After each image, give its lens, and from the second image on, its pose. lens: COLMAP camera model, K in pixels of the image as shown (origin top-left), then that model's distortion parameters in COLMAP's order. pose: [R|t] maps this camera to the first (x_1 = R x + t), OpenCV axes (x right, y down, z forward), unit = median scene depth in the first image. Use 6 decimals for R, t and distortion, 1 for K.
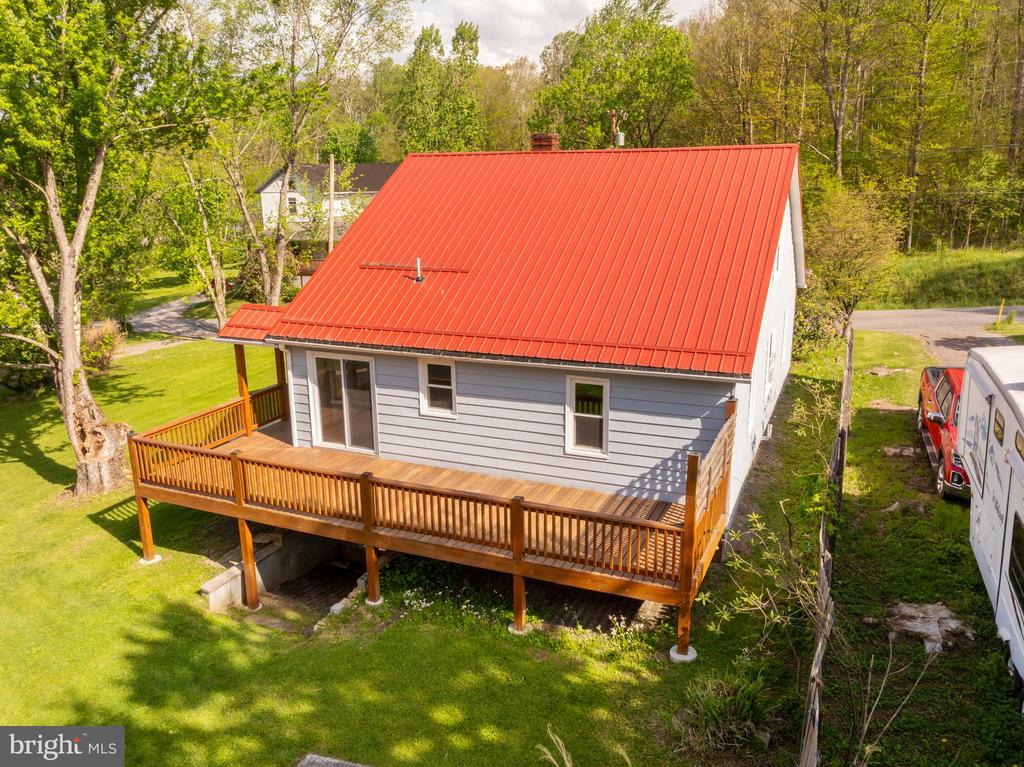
lens RADIAL K [[791.8, 0, 467.9], [0, 791.8, 383.6], [0, 0, 1]] dist [-0.029745, 0.000038]
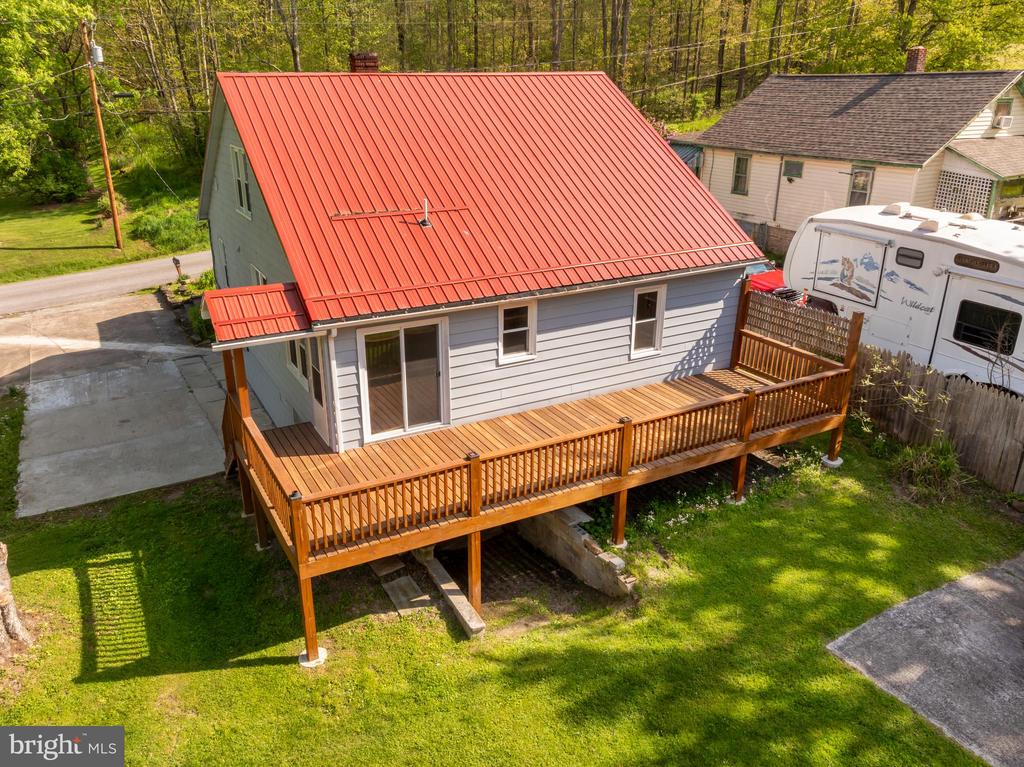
lens RADIAL K [[791.8, 0, 467.9], [0, 791.8, 383.6], [0, 0, 1]] dist [-0.029745, 0.000038]
pose [[0.618576, -0.274678, 0.736150, -0.777489], [0.201520, 0.961027, 0.189252, -0.124868], [-0.759443, 0.031283, 0.649821, 0.415160]]
